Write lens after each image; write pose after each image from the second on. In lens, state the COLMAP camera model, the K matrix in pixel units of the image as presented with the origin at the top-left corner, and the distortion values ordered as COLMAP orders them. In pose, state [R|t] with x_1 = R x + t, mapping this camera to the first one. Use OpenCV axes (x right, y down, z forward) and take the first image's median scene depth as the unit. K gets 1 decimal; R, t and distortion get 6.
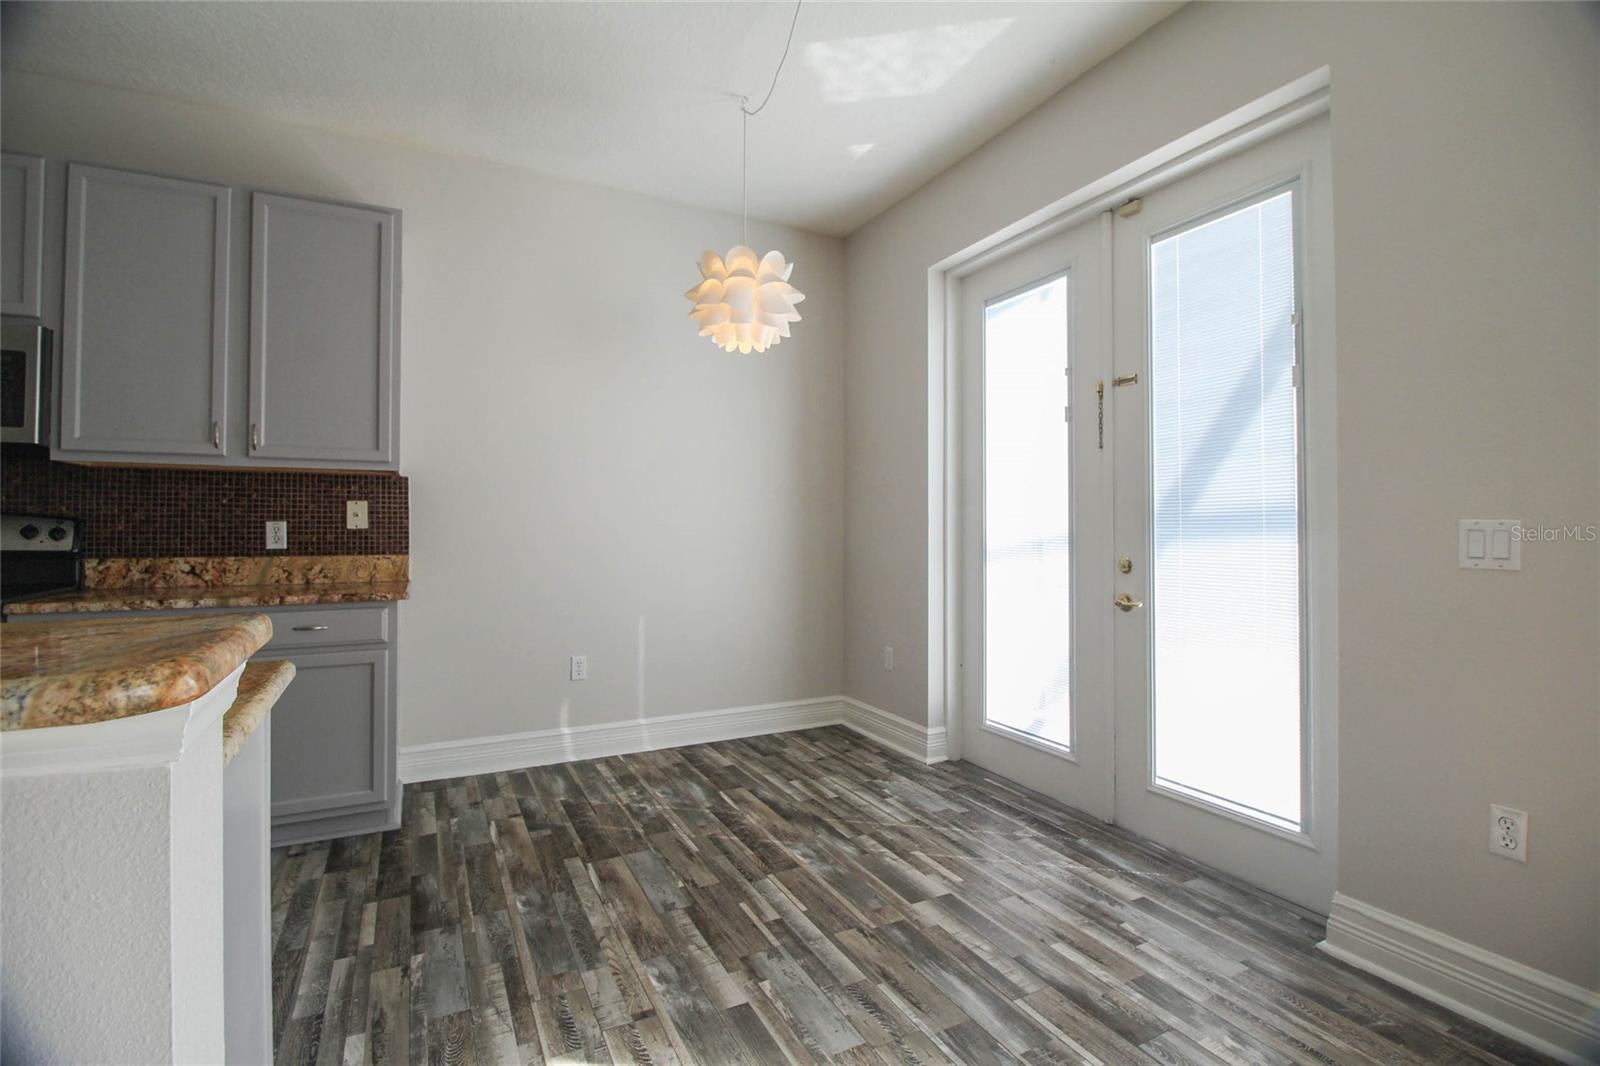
lens RADIAL K [[738.9, 0, 810.0], [0, 738.9, 517.5], [0, 0, 1]] dist [0.001829, -0.012363]
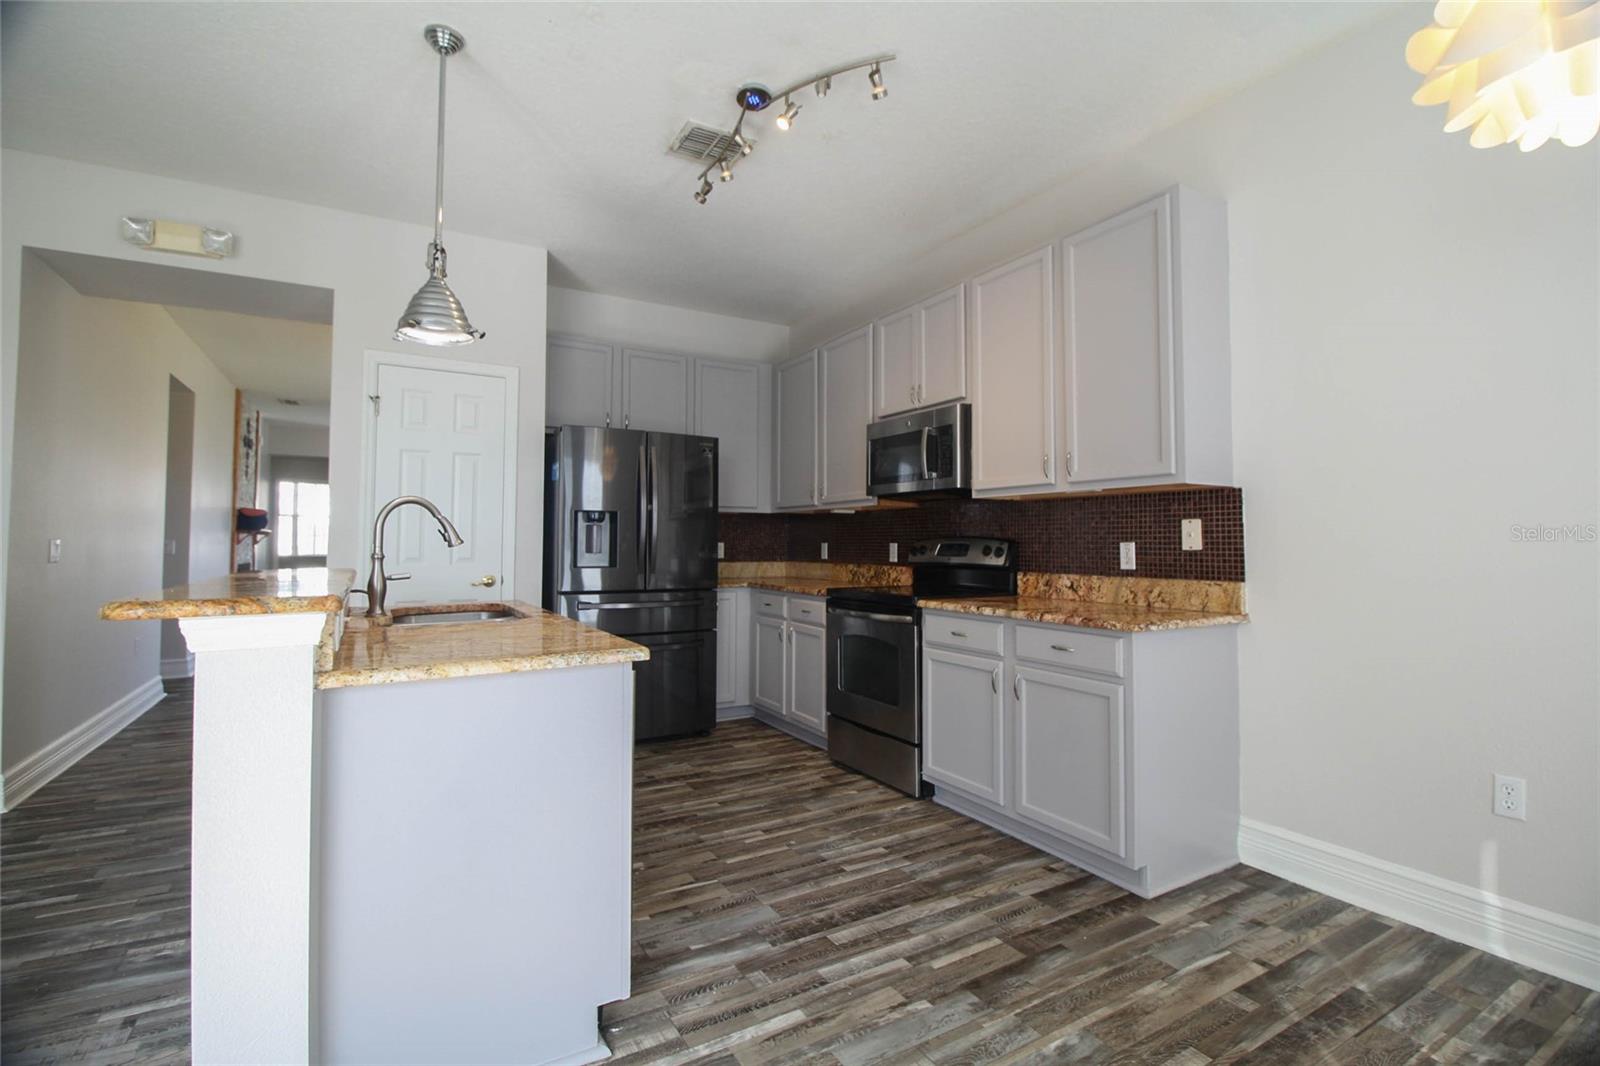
lens RADIAL K [[738.9, 0, 810.0], [0, 738.9, 517.5], [0, 0, 1]] dist [0.001829, -0.012363]
pose [[0.058231, -0.038380, -0.997565, 0.272039], [0.007163, 0.999251, -0.038026, 0.006668], [0.998277, -0.004932, 0.058463, 0.516007]]
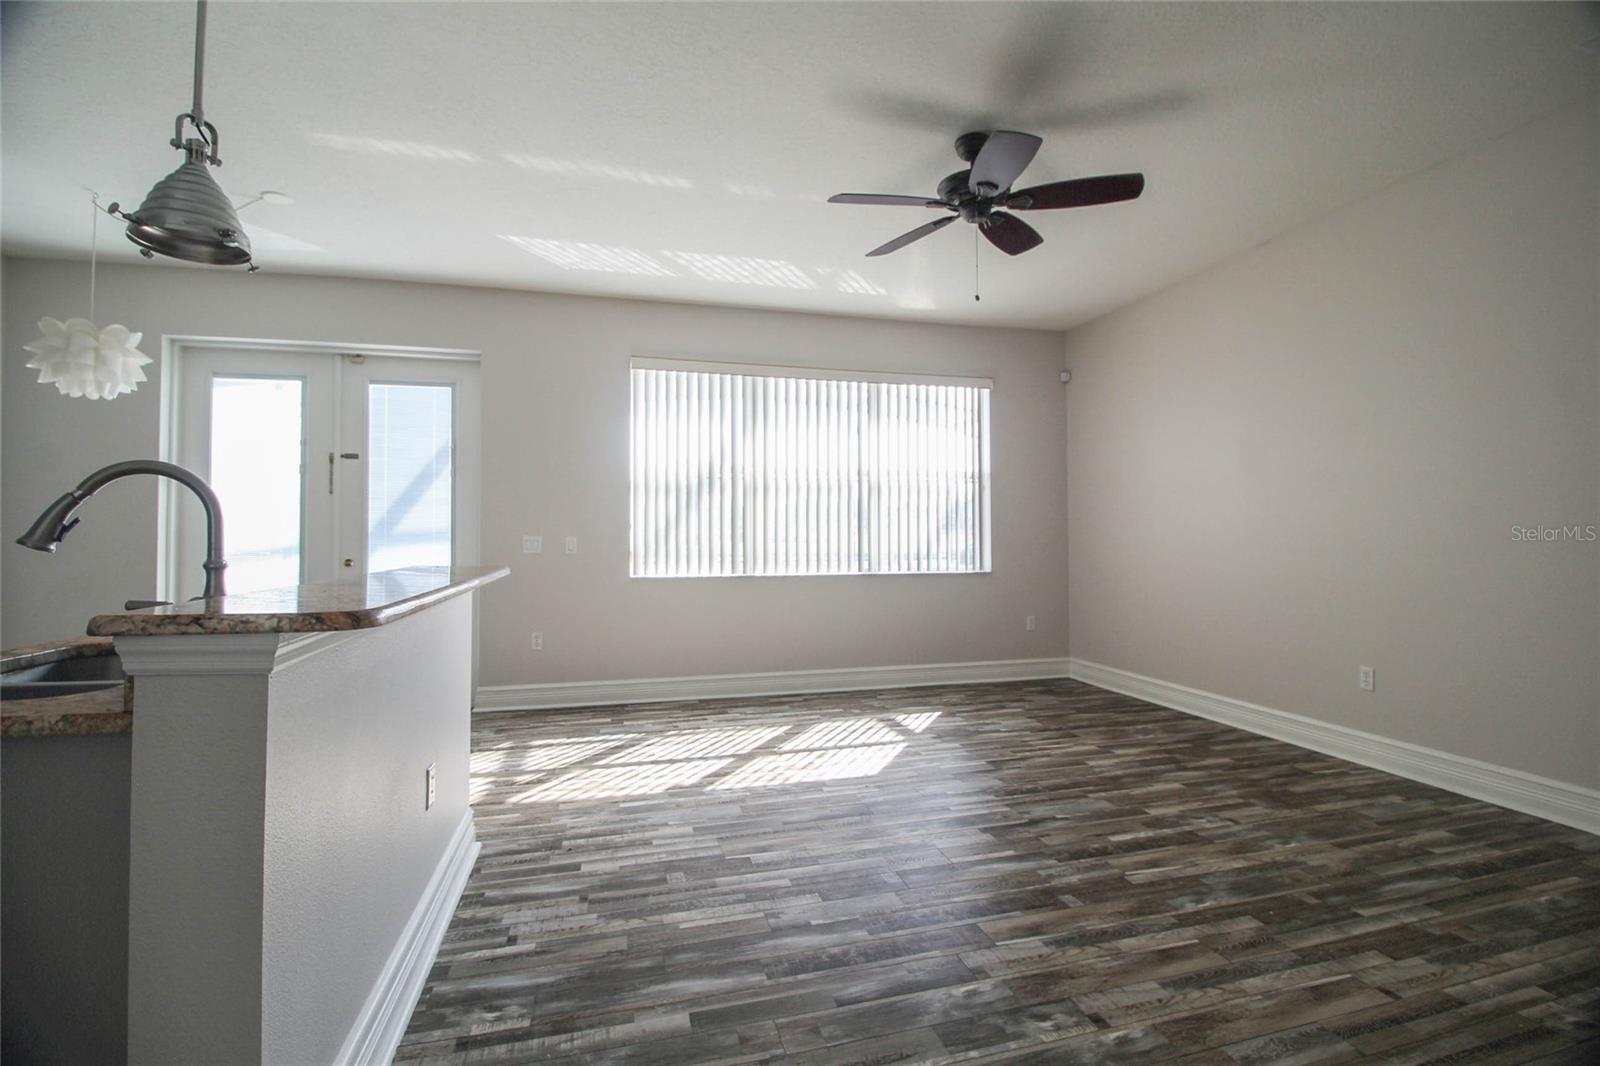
lens RADIAL K [[682.1, 0, 798.4], [0, 682.1, 526.3], [0, 0, 1]] dist [-0.000487, -0.009469]
pose [[0.192906, 0.018589, 0.981041, -0.829282], [-0.003471, 0.999827, -0.018263, 0.004267], [-0.981211, 0.000118, 0.192938, -0.304336]]
